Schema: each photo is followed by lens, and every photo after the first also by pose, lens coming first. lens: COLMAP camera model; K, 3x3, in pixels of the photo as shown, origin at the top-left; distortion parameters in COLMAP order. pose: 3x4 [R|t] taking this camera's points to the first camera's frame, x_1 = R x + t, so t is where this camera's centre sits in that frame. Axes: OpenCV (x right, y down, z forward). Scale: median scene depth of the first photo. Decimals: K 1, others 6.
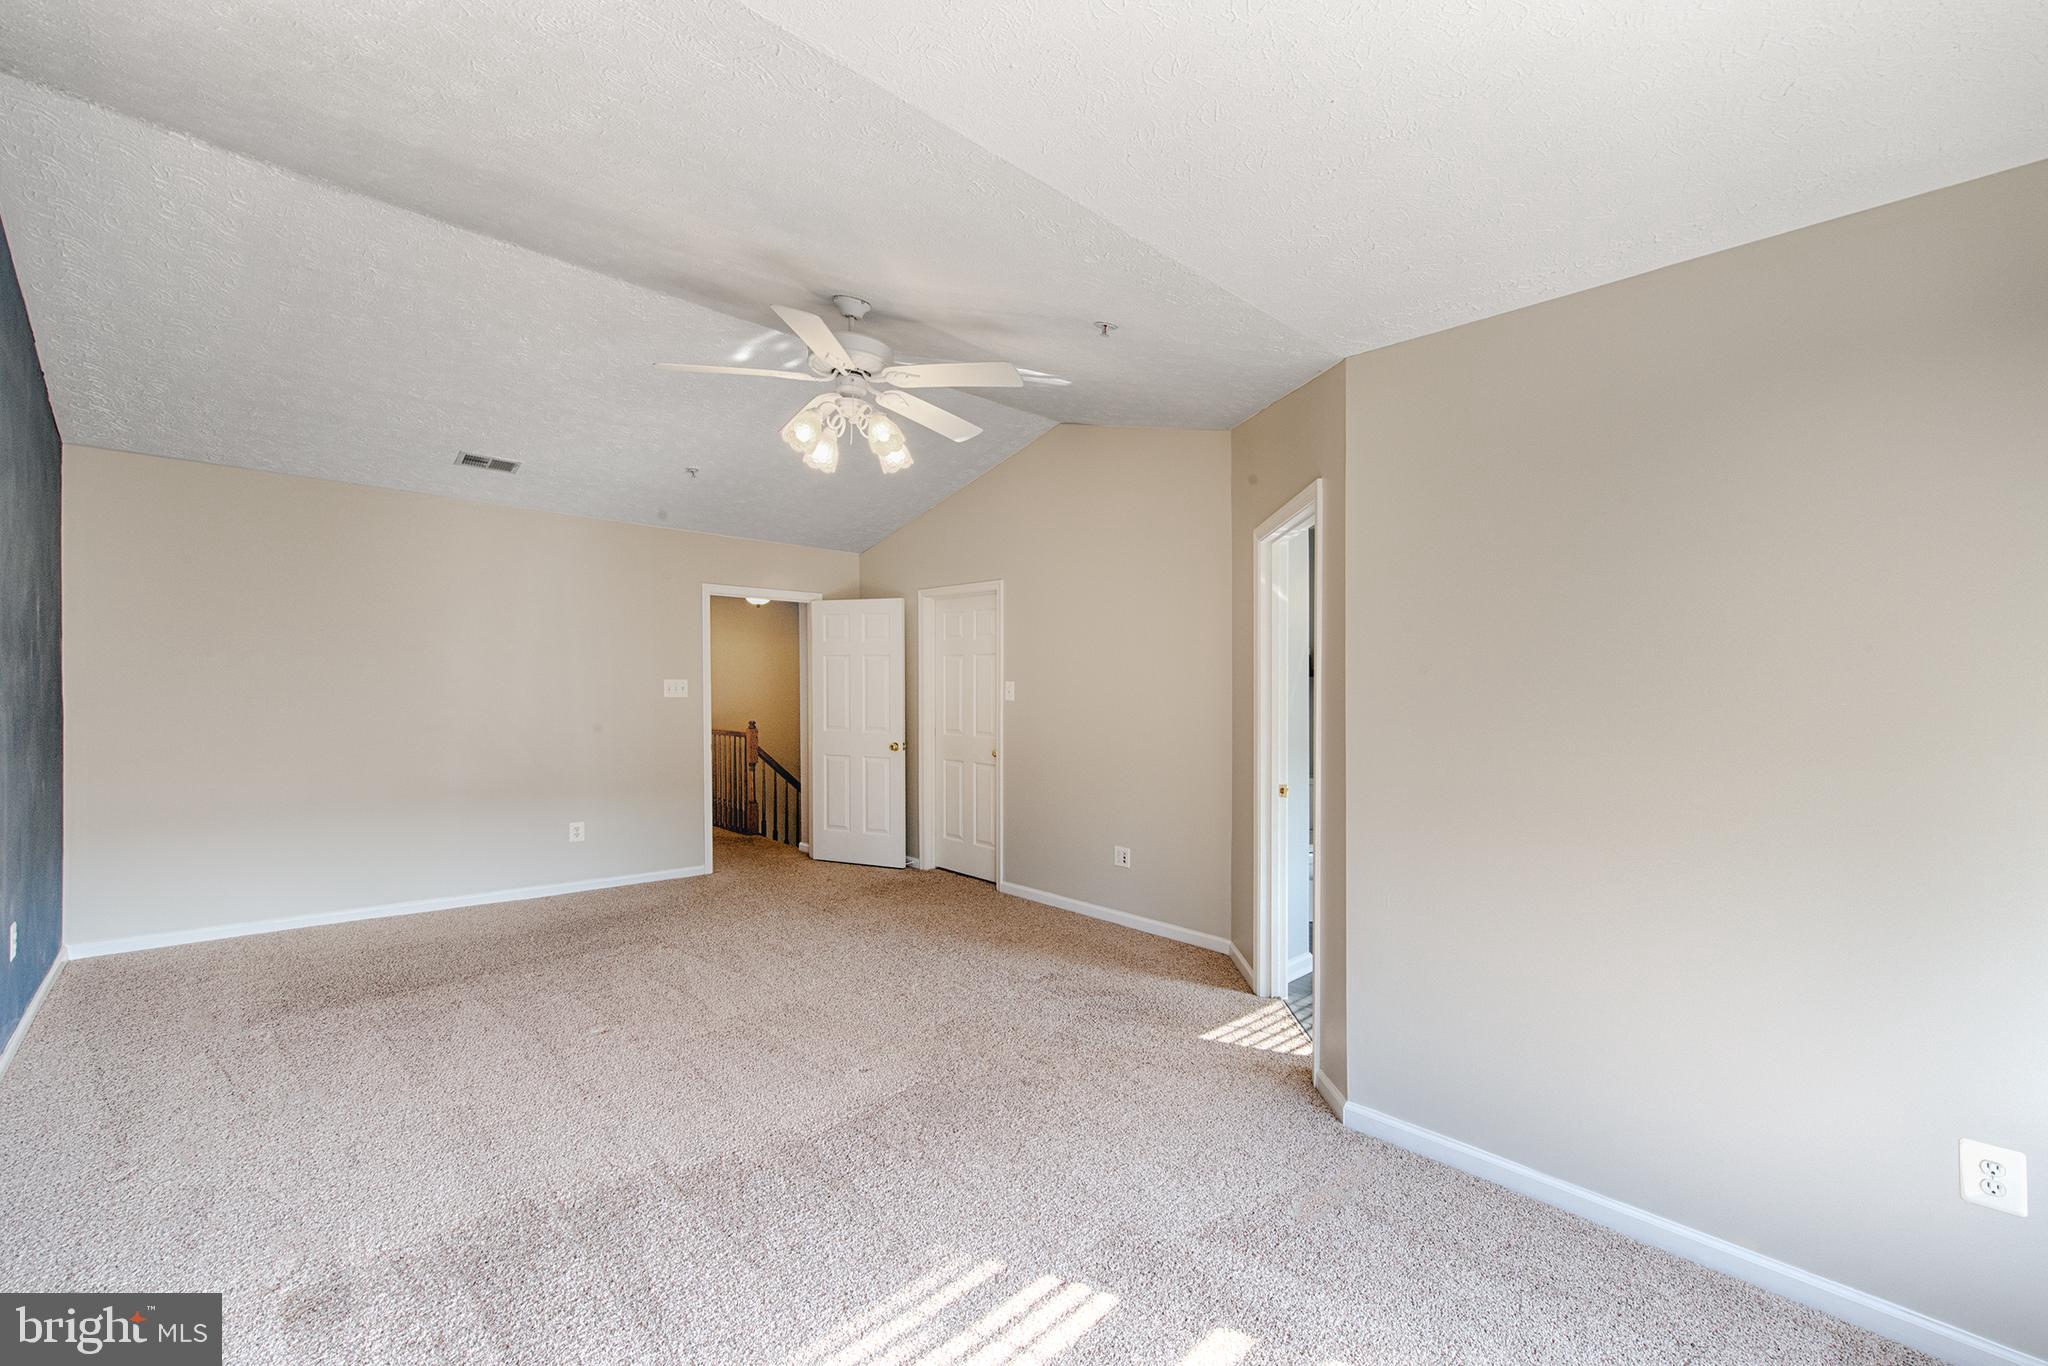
lens RADIAL K [[826.4, 0, 1021.4], [0, 826.4, 697.9], [0, 0, 1]] dist [0.000106, -0.000015]
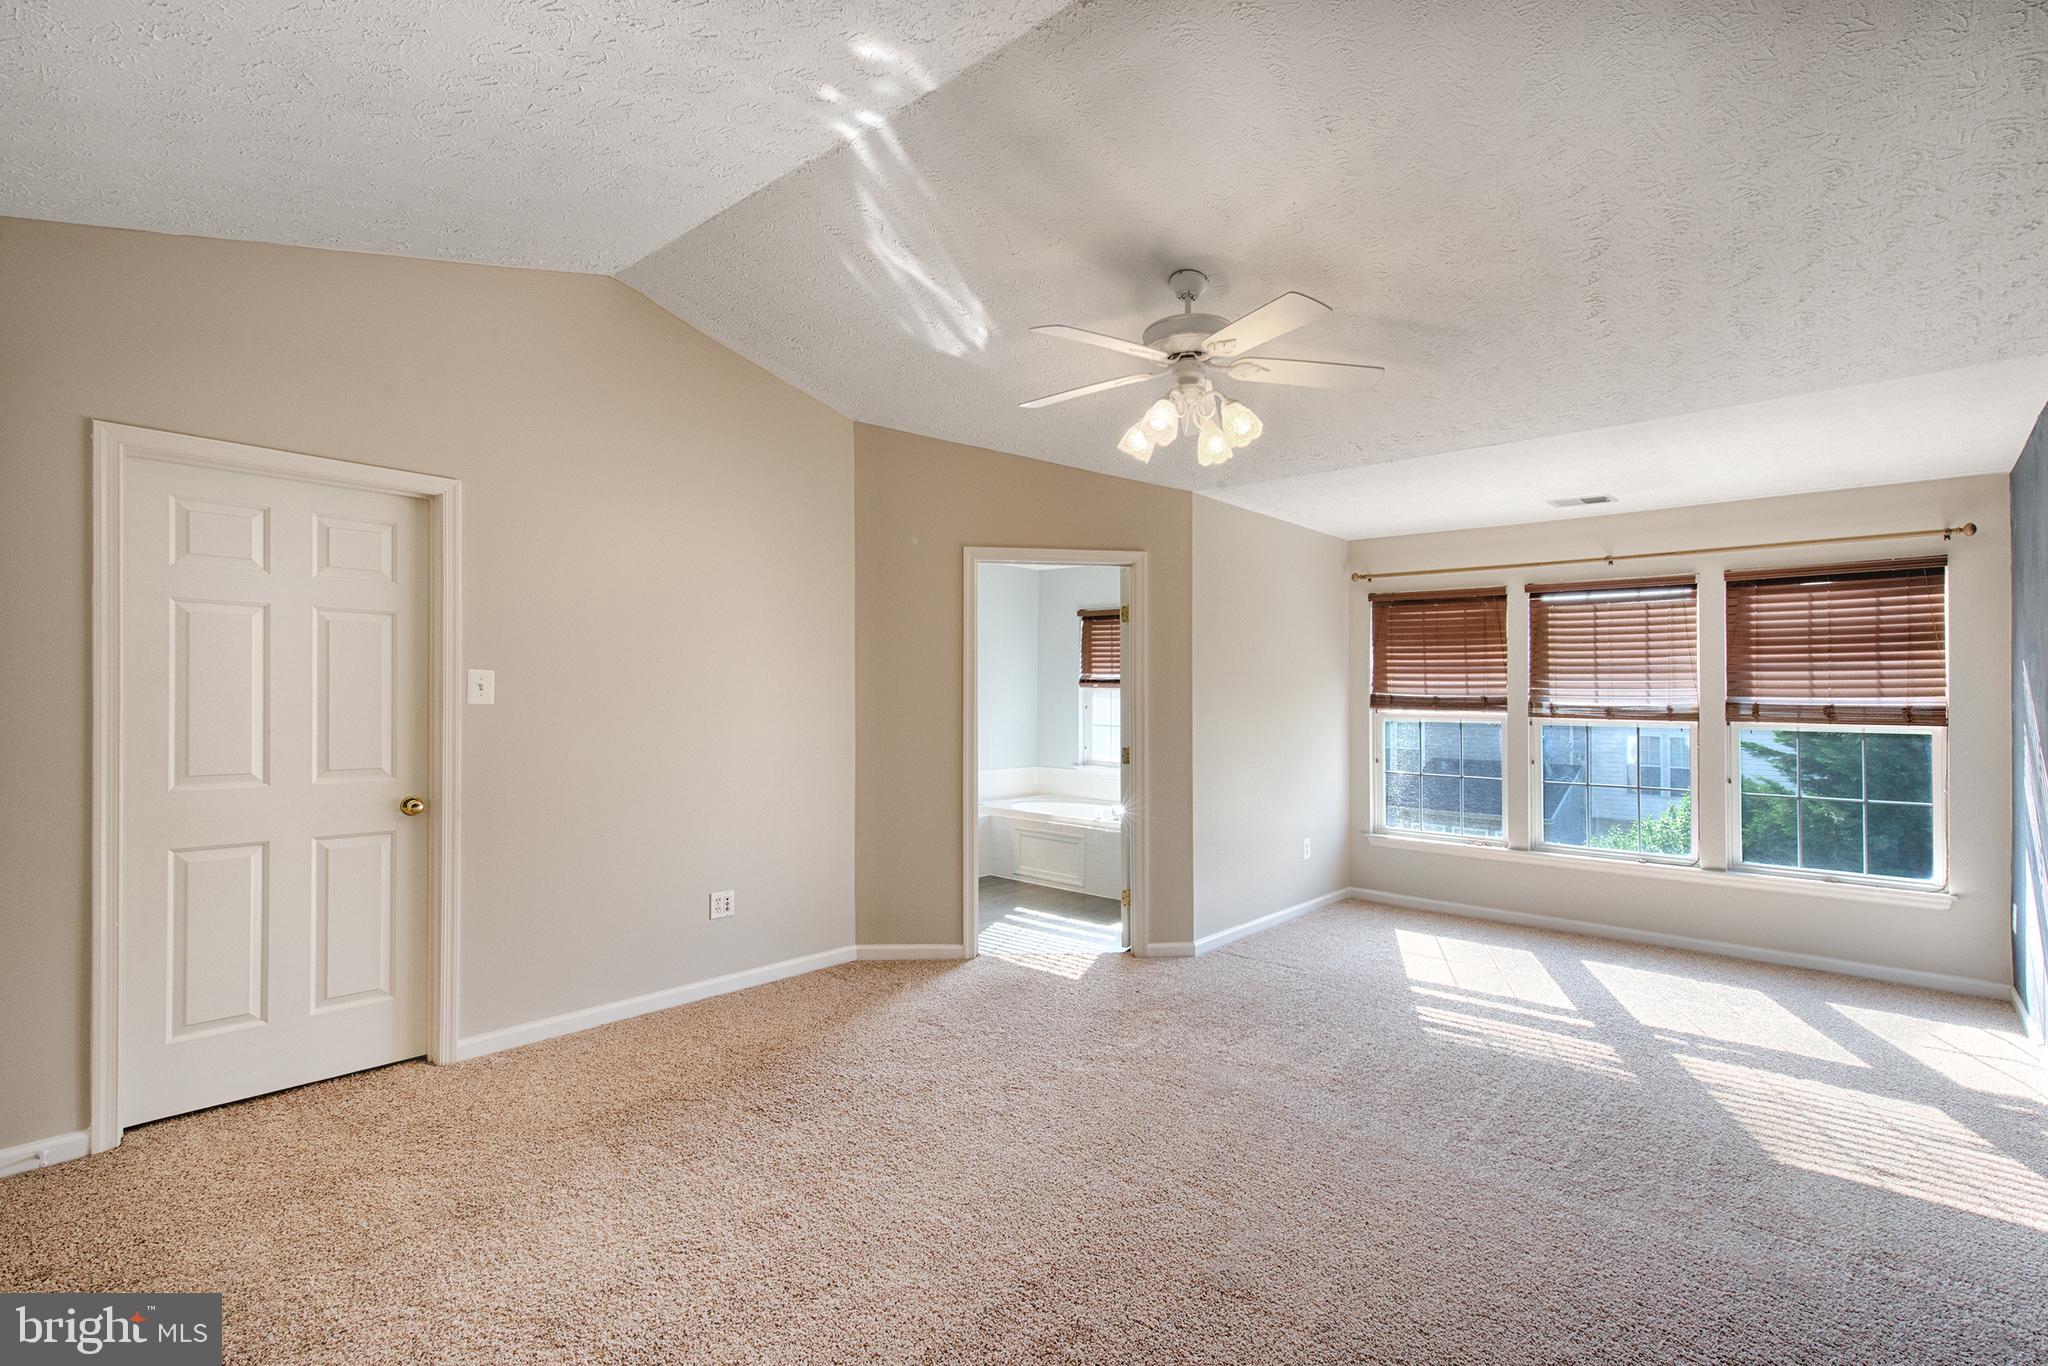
lens RADIAL K [[959.2, 0, 1024.4], [0, 959.2, 675.1], [0, 0, 1]] dist [0.001140, 0.000306]
pose [[-0.061035, 0.015252, 0.998019, -0.850892], [0.000060, 0.999883, -0.015277, -0.007270], [-0.998136, -0.000873, -0.061029, 0.836954]]
